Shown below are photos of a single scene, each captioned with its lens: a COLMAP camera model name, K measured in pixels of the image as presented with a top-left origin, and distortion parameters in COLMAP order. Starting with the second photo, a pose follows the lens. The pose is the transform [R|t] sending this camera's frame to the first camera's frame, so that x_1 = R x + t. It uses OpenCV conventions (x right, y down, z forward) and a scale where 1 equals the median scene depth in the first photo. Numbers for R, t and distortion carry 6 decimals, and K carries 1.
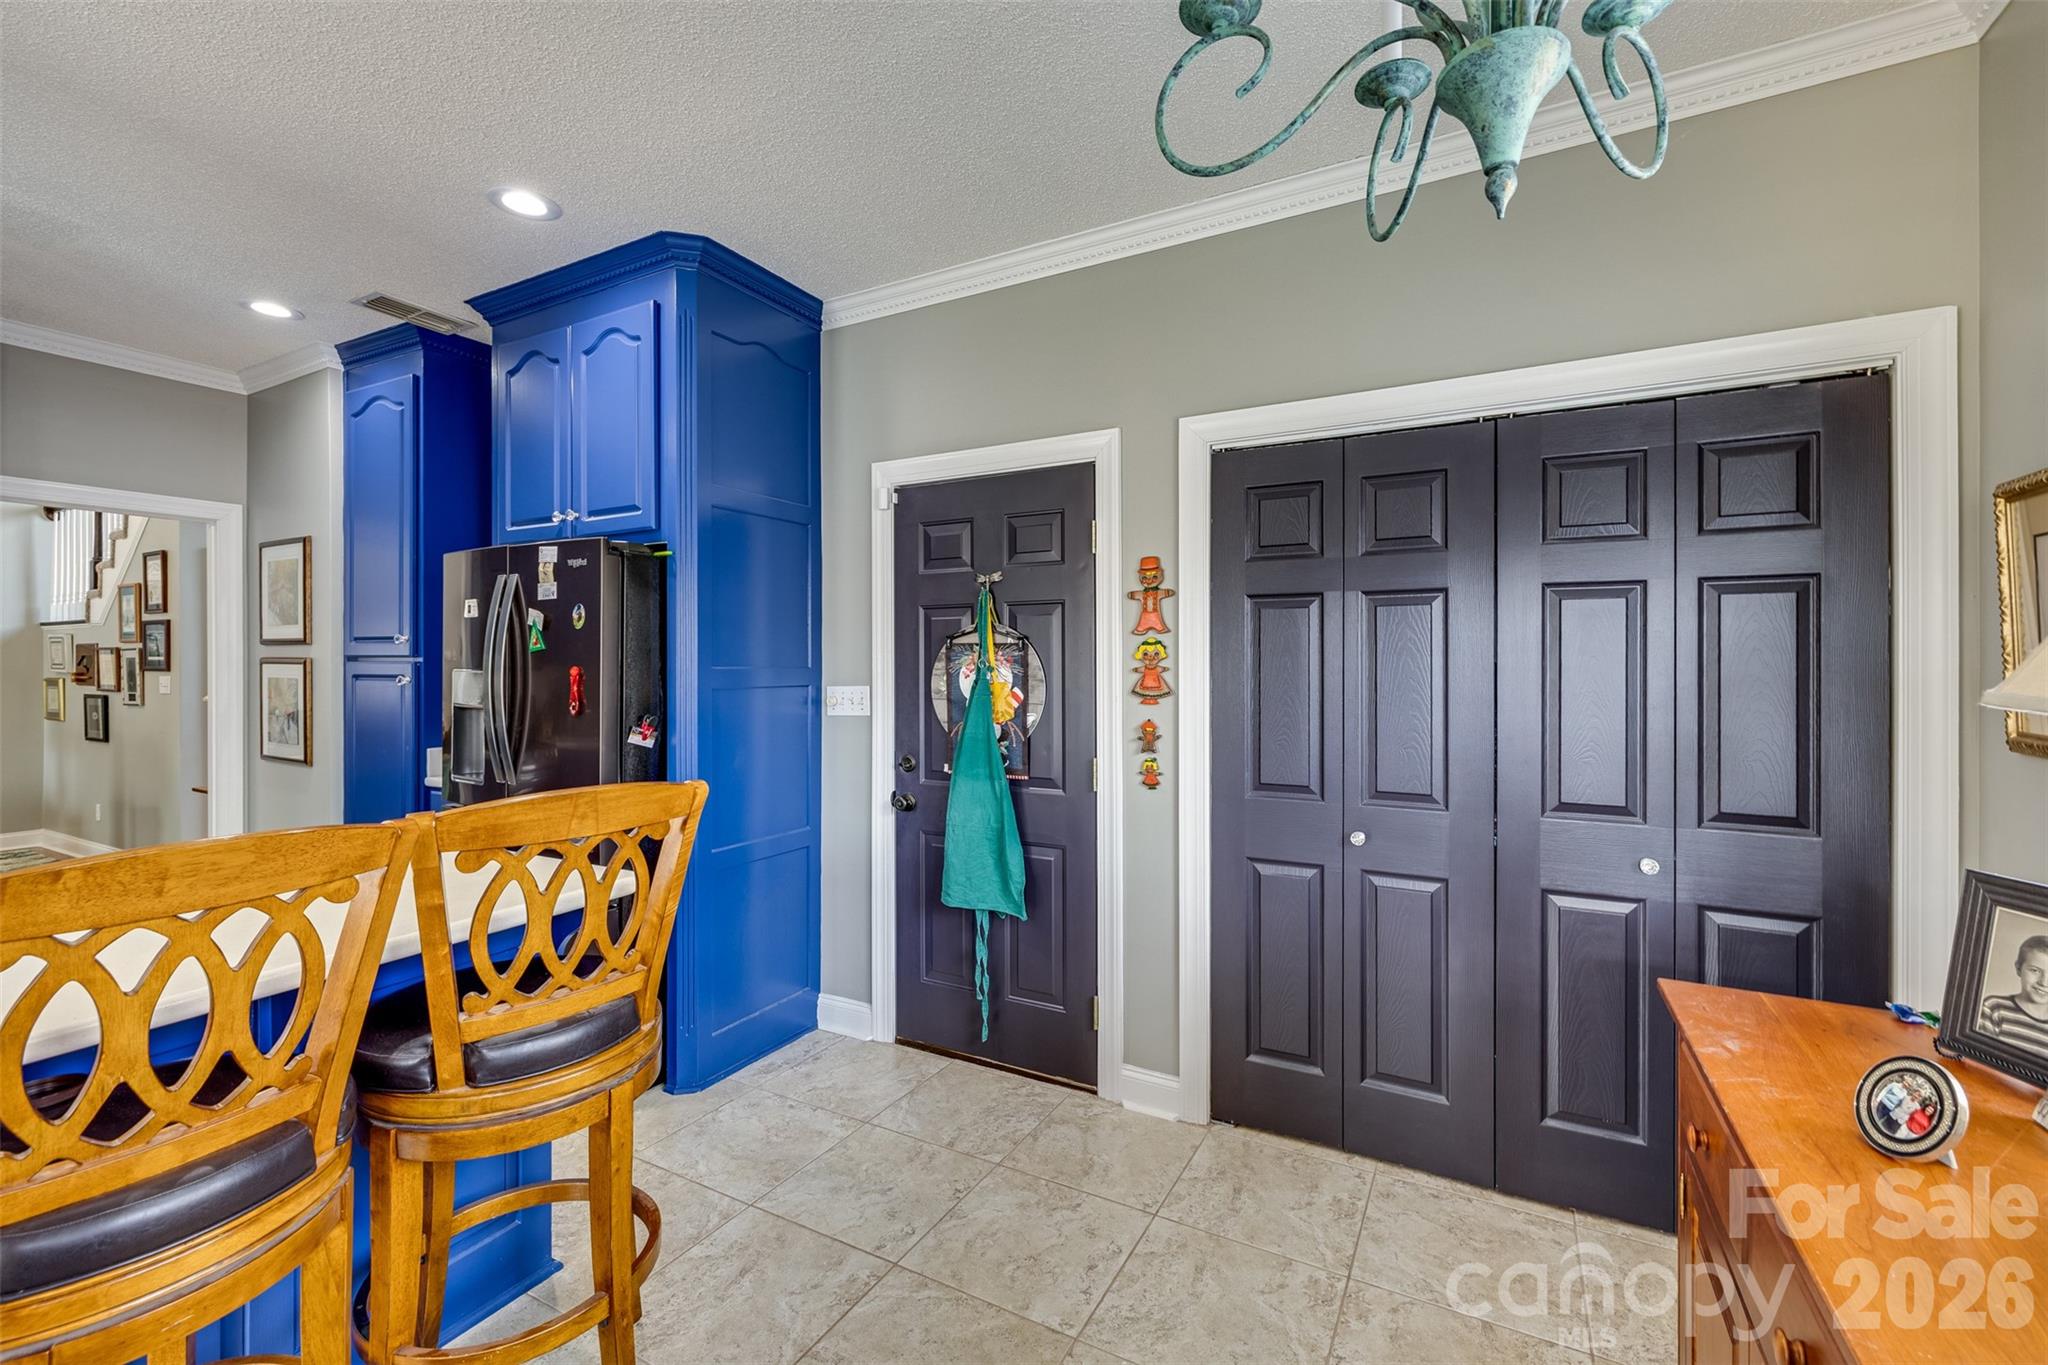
lens RADIAL K [[868.5, 0, 1026.7], [0, 868.5, 667.3], [0, 0, 1]] dist [-0.000255, 0.001206]
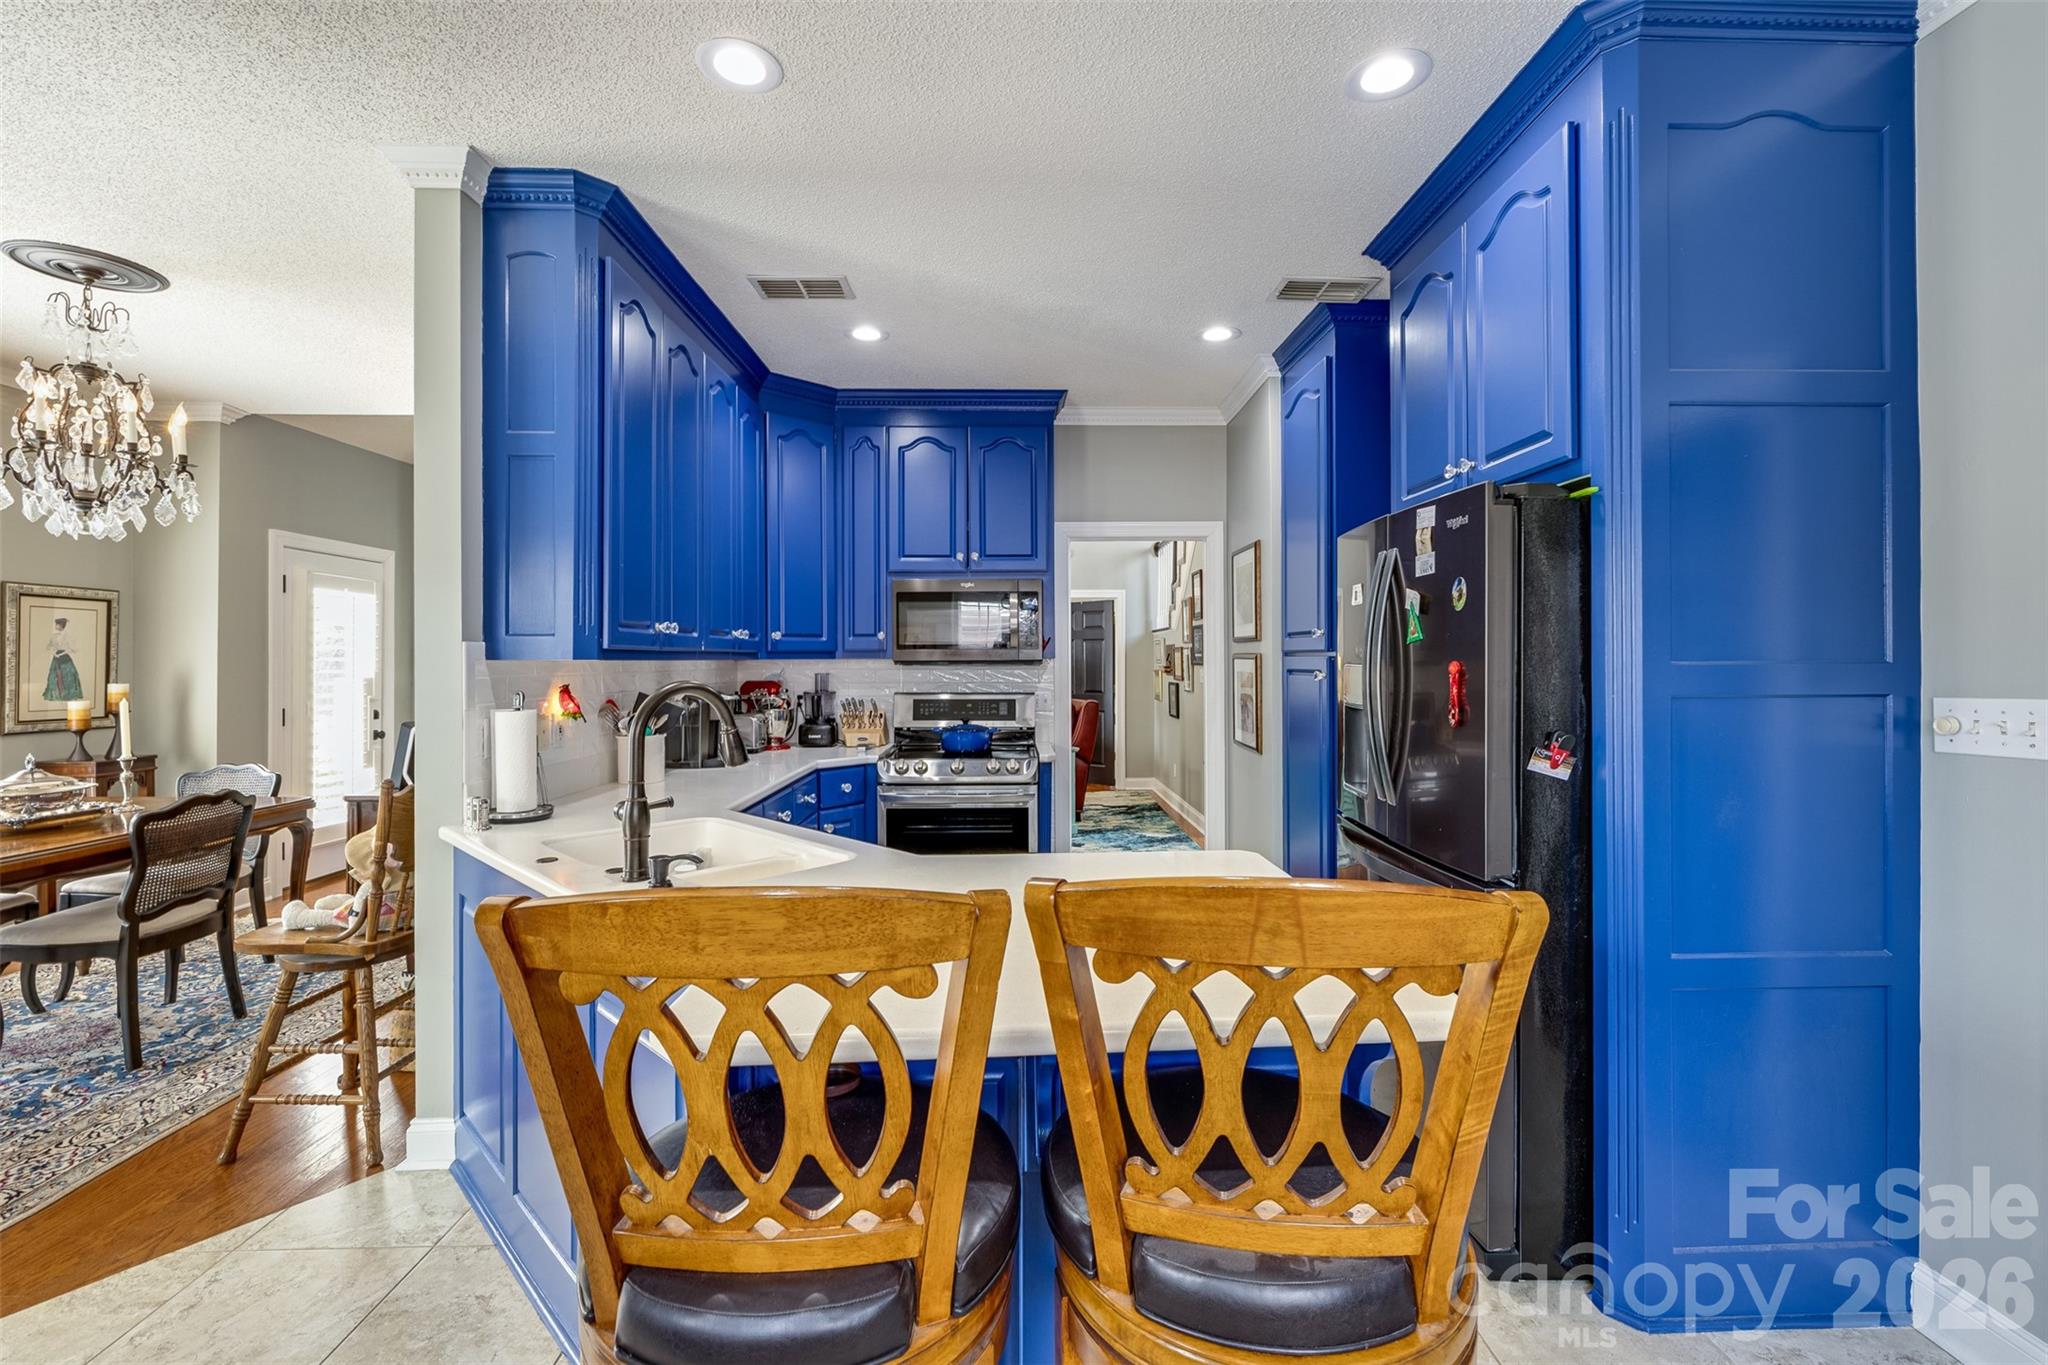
lens RADIAL K [[868.5, 0, 1024.8], [0, 868.5, 661.0], [0, 0, 1]] dist [-0.000255, 0.001206]
pose [[0.498758, -0.001963, -0.866739, -0.057992], [0.001753, 0.999998, -0.001256, -0.000825], [0.866740, -0.000893, 0.498760, 0.317700]]
